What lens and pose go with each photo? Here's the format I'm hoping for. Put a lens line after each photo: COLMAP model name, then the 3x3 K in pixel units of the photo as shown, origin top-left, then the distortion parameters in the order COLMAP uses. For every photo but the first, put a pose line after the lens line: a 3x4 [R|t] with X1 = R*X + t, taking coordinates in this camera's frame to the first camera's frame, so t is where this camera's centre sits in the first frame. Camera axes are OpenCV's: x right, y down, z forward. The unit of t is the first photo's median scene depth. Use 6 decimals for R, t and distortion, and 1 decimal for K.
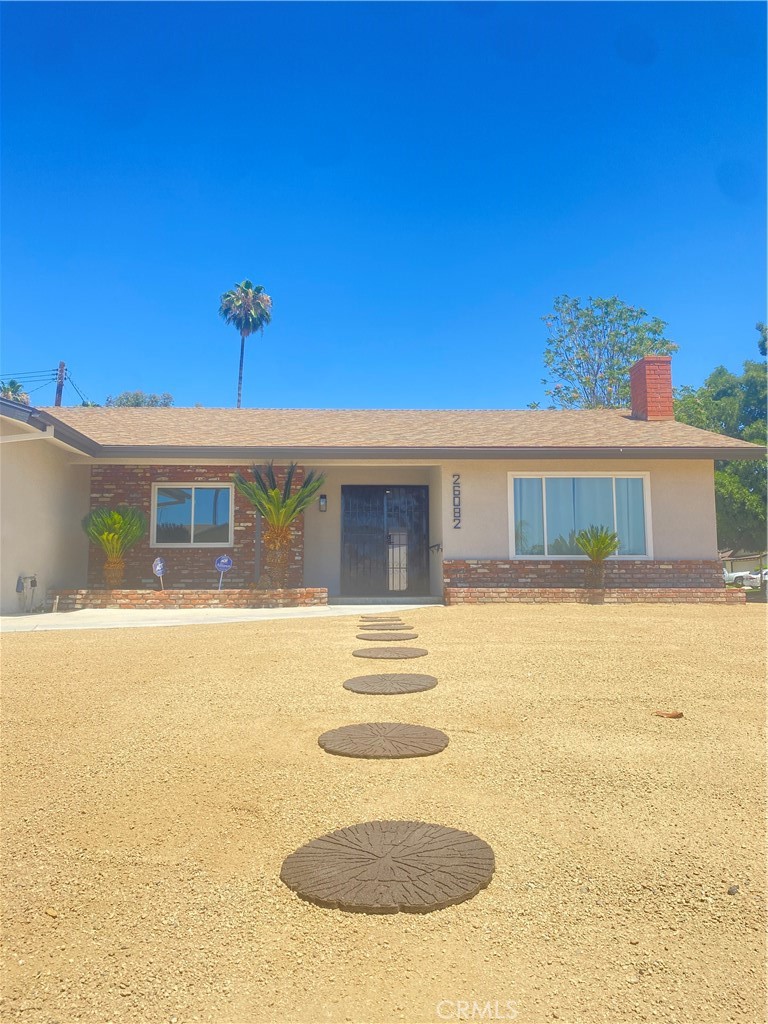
lens RADIAL K [[767.2, 0, 384.0], [0, 767.2, 512.0], [0, 0, 1]] dist [0.077714, -0.002488]
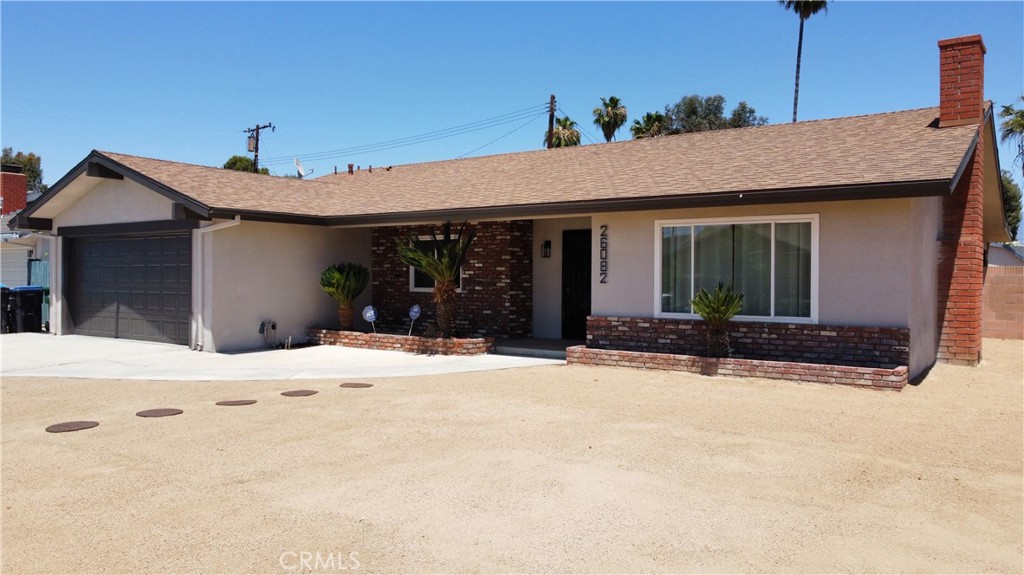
lens RADIAL K [[775.8, 0, 513.1], [0, 775.8, 283.8], [0, 0, 1]] dist [0.005785, -0.006720]
pose [[0.789938, 0.014364, -0.613018, 0.603779], [0.050241, 0.994848, 0.088052, -0.068453], [0.611125, -0.100355, 0.785147, 0.175460]]
